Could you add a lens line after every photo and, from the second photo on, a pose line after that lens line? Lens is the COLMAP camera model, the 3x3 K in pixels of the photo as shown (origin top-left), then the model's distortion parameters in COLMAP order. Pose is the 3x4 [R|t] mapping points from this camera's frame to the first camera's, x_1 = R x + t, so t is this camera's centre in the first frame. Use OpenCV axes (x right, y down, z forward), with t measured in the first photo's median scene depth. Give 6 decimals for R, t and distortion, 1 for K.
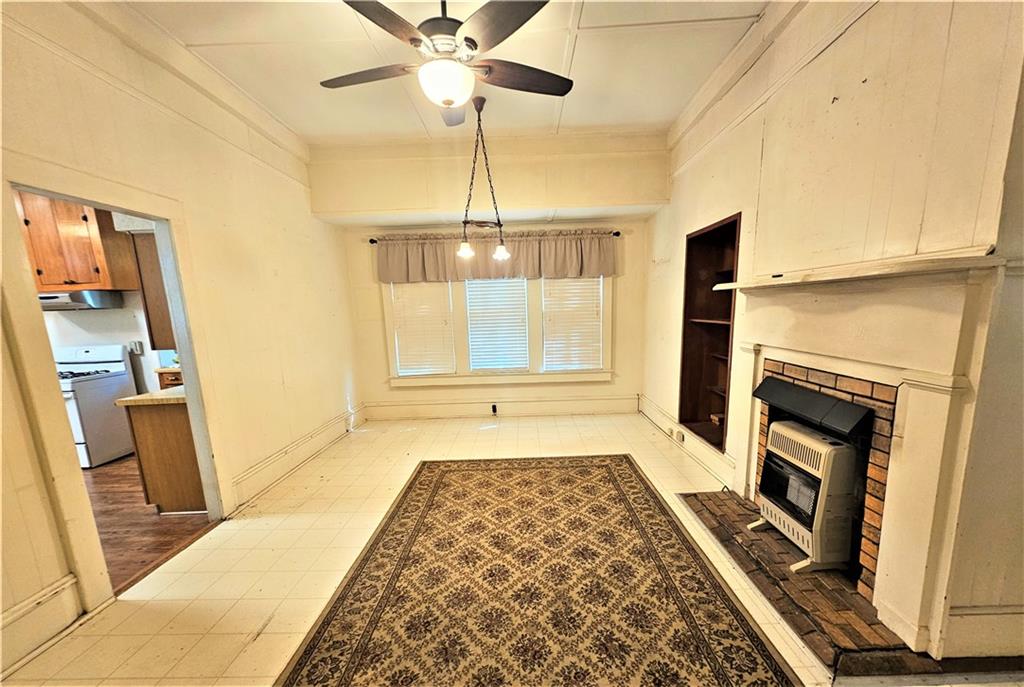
lens RADIAL K [[415.9, 0, 518.3], [0, 415.9, 384.7], [0, 0, 1]] dist [-0.002871, 0.000015]
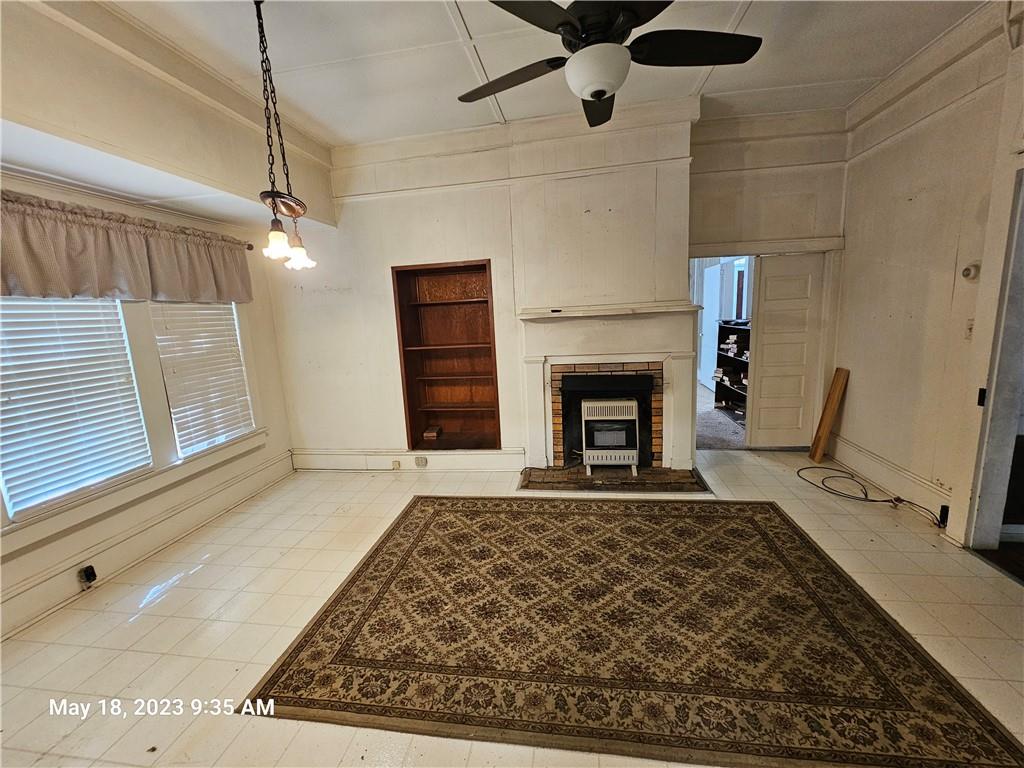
lens RADIAL K [[411.8, 0, 511.5], [0, 411.8, 385.3], [0, 0, 1]] dist [-0.001665, -0.001138]
pose [[0.154912, -0.153531, 0.975926, -0.807639], [0.229219, 0.966479, 0.115660, -0.184767], [-0.960969, 0.205783, 0.184911, 0.841887]]
